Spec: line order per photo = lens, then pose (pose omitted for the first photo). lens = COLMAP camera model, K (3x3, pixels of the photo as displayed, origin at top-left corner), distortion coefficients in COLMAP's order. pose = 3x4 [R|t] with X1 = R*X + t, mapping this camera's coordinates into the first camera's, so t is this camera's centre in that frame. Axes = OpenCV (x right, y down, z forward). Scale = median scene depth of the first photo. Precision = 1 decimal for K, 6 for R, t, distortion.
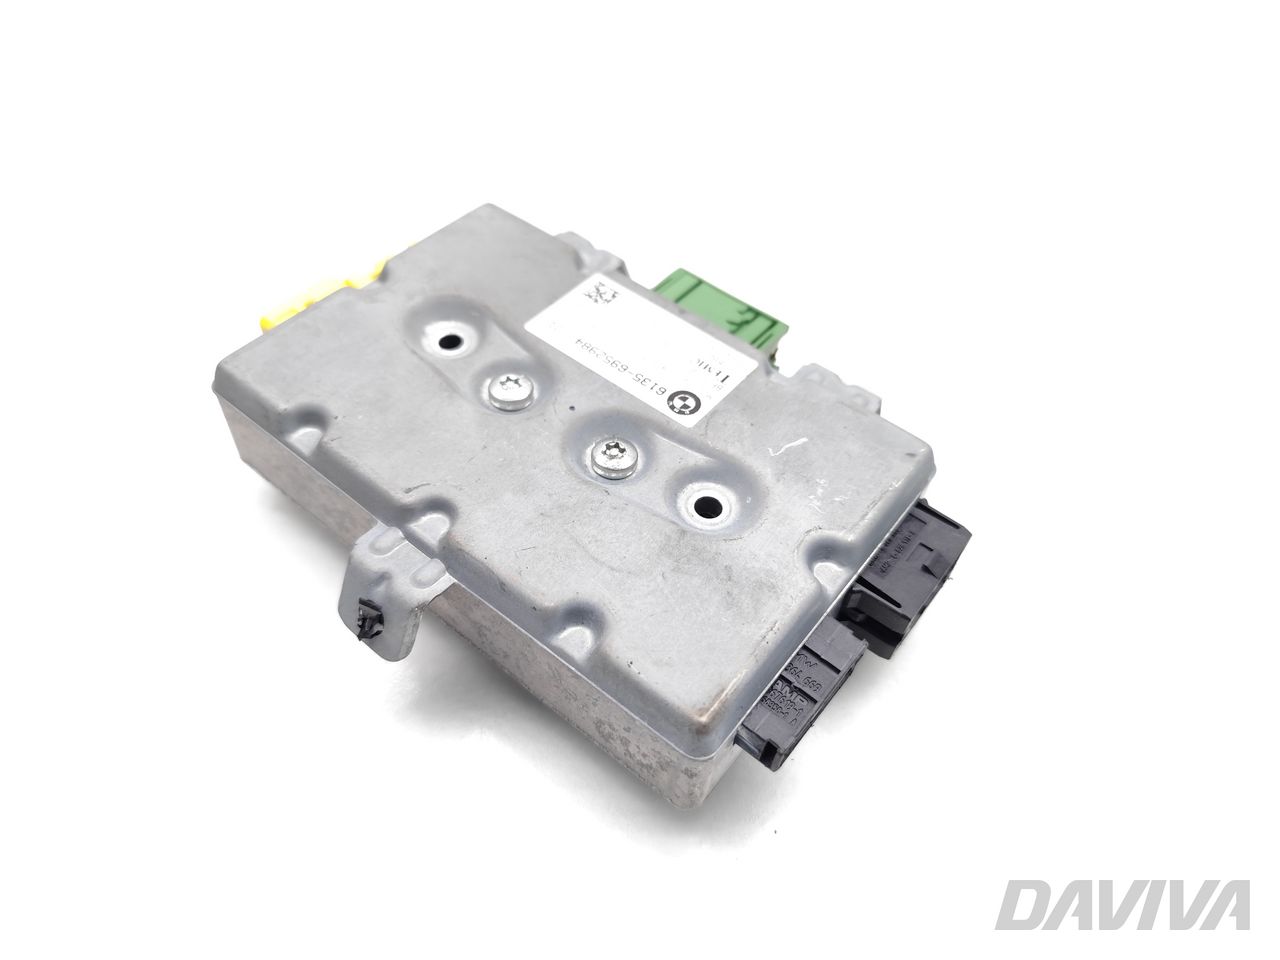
lens RADIAL K [[953.2, 0, 651.7], [0, 953.2, 479.3], [0, 0, 1]] dist [-0.002979, -0.002073]
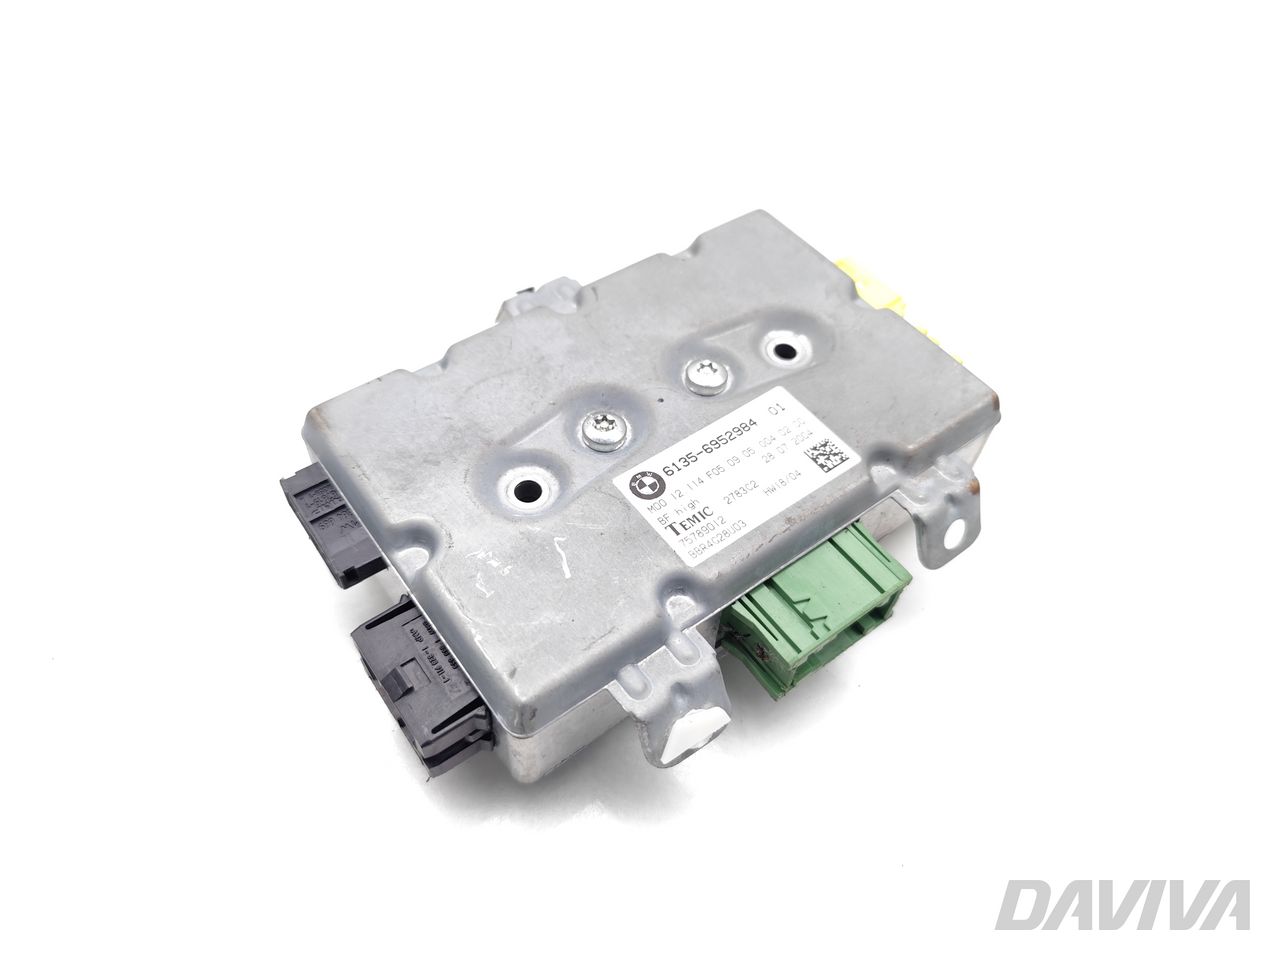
lens RADIAL K [[923.8, 0, 640.0], [0, 923.8, 480.0], [0, 0, 1]] dist [0.003853, -0.000503]
pose [[-0.243744, 0.722654, -0.646808, 0.655026], [-0.791218, 0.237512, 0.563526, -0.620431], [0.560859, 0.649122, 0.513885, 0.535848]]
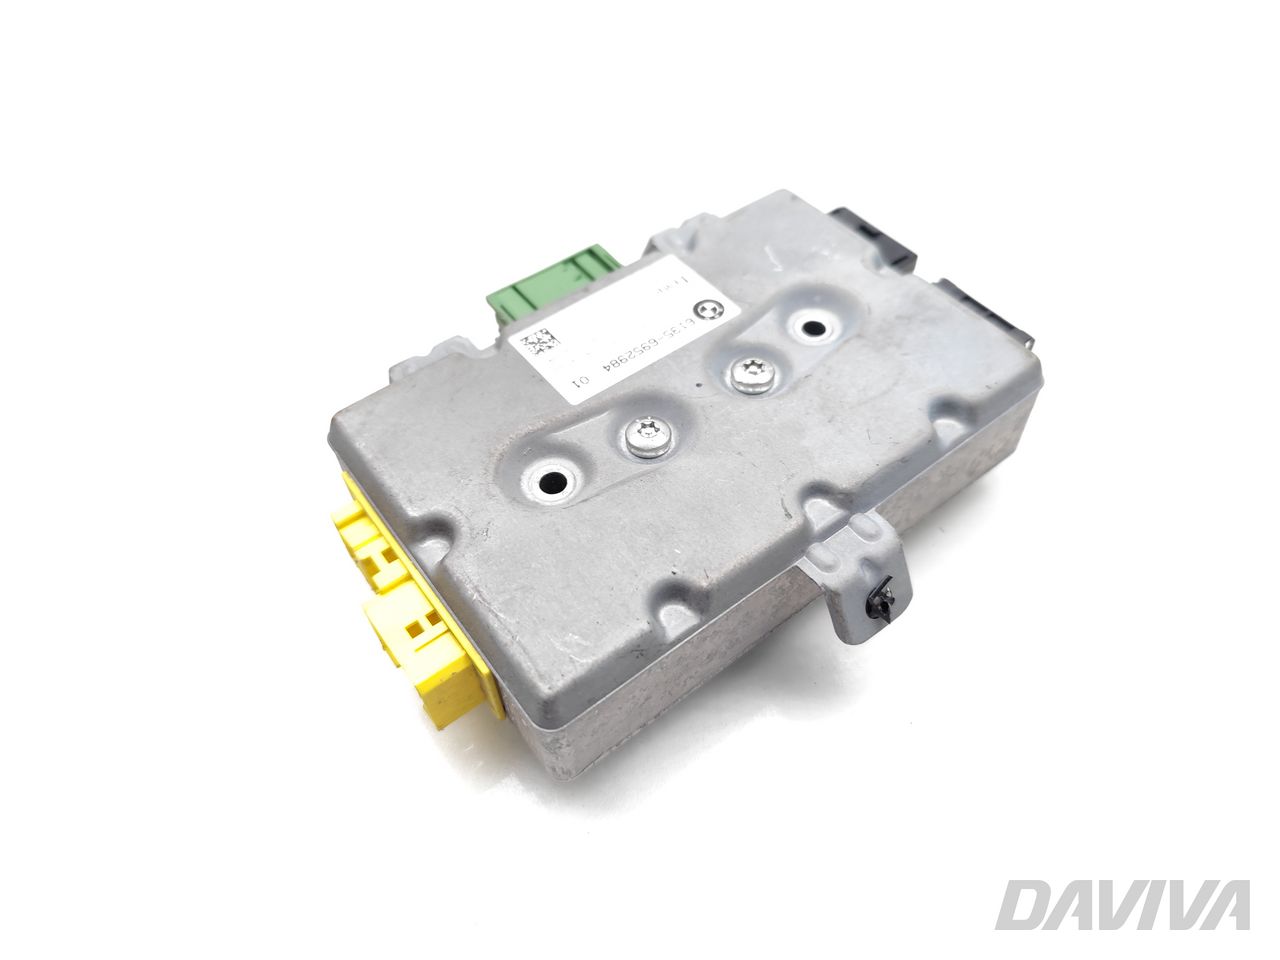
lens RADIAL K [[923.8, 0, 640.0], [0, 923.8, 480.0], [0, 0, 1]] dist [0.003853, -0.000503]
pose [[0.248641, -0.801533, 0.543804, -0.735575], [0.767734, 0.505399, 0.393899, -0.472171], [-0.590561, 0.319557, 0.741027, 0.344621]]
